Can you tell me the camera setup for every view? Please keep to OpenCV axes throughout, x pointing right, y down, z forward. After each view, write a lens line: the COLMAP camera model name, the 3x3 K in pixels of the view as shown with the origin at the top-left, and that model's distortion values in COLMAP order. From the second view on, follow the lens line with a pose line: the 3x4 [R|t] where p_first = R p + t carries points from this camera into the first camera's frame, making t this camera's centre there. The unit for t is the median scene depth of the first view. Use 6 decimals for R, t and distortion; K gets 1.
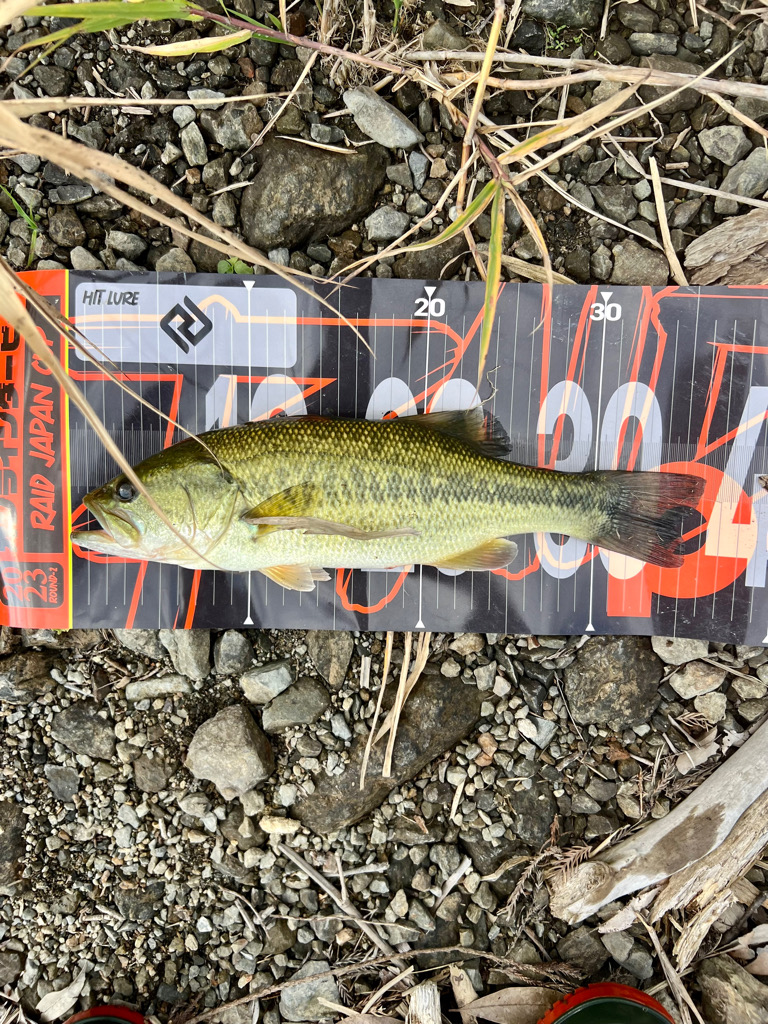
lens RADIAL K [[777.4, 0, 383.7], [0, 777.4, 508.7], [0, 0, 1]] dist [-0.010075, -0.009493]
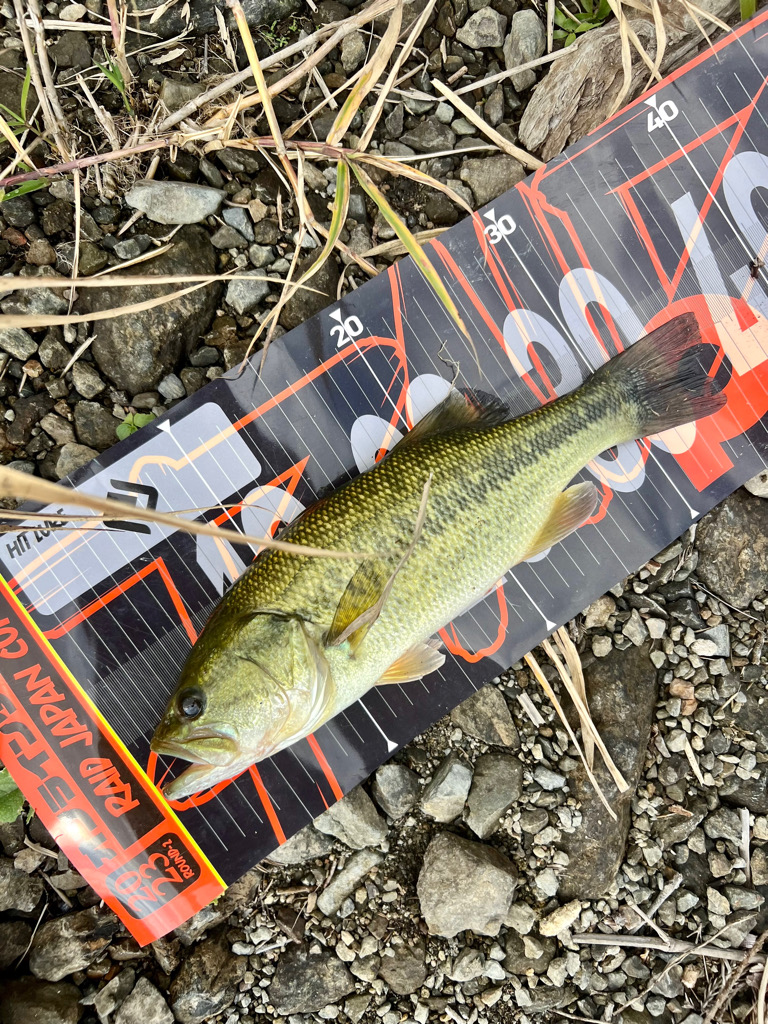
lens RADIAL K [[777.4, 0, 384.0], [0, 777.4, 515.4], [0, 0, 1]] dist [-0.010075, -0.009493]
pose [[0.794186, -0.592934, 0.133034, -0.143258], [0.602908, 0.796209, -0.050525, -0.017525], [-0.075965, 0.120334, 0.989823, 0.128469]]
